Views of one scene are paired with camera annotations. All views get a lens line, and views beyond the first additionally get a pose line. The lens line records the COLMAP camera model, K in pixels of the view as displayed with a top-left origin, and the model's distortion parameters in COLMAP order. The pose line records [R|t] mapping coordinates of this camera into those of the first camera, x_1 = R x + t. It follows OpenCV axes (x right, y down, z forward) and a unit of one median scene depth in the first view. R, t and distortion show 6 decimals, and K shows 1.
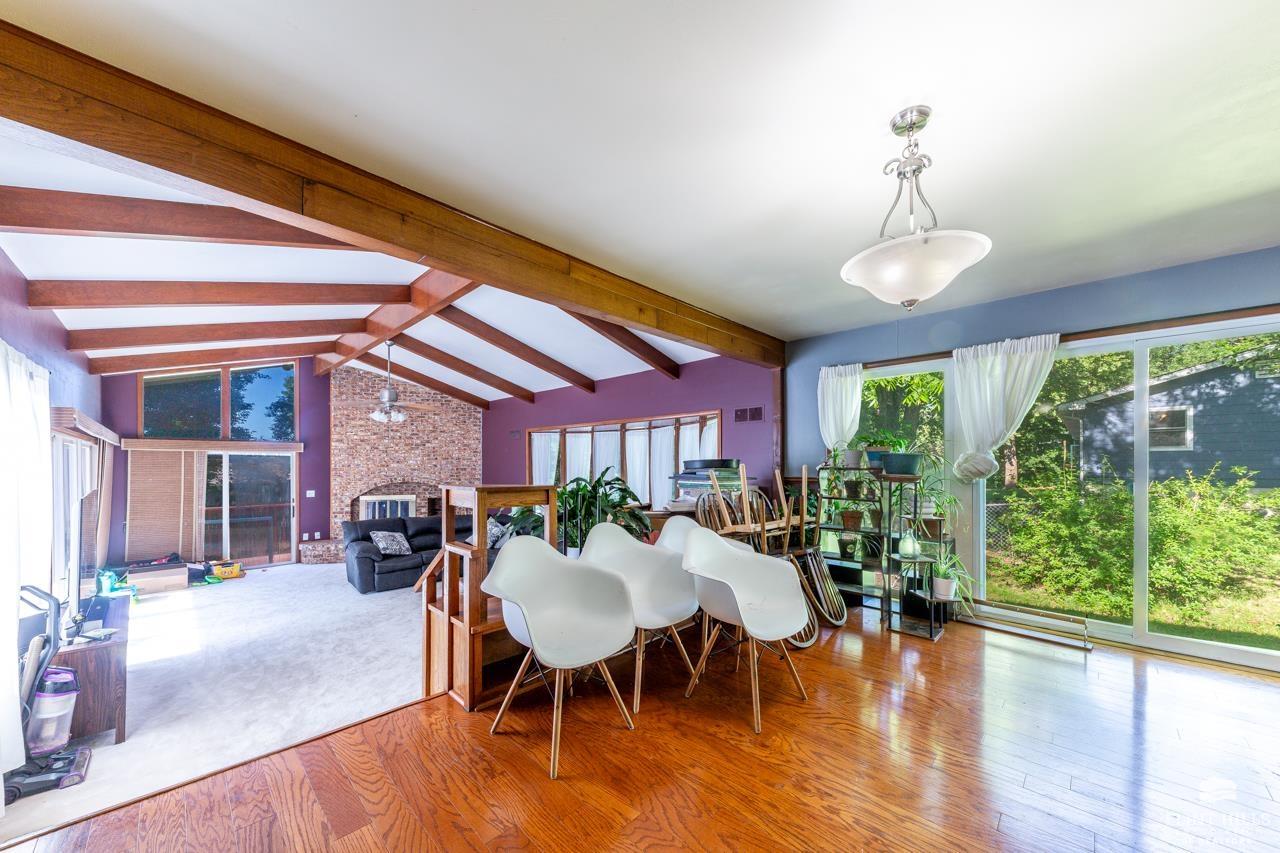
lens RADIAL K [[449.9, 0, 642.5], [0, 449.9, 481.9], [0, 0, 1]] dist [-0.009311, -0.000013]
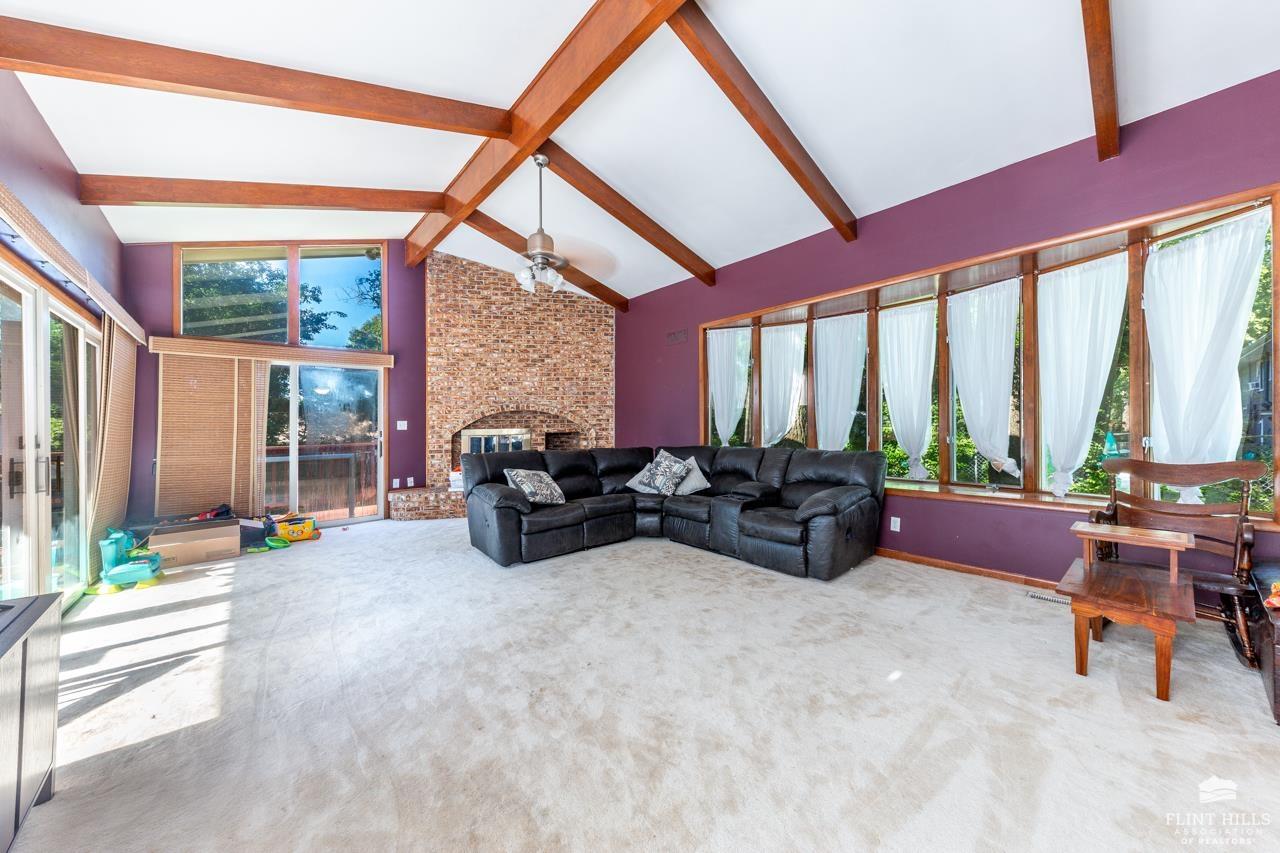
lens RADIAL K [[440.1, 0, 637.9], [0, 440.1, 433.4], [0, 0, 1]] dist [0.000983, 0.000004]
pose [[0.996170, -0.018276, -0.085501, -0.332513], [0.016531, 0.999641, -0.021075, 0.070839], [0.085856, 0.019581, 0.996115, 0.352634]]
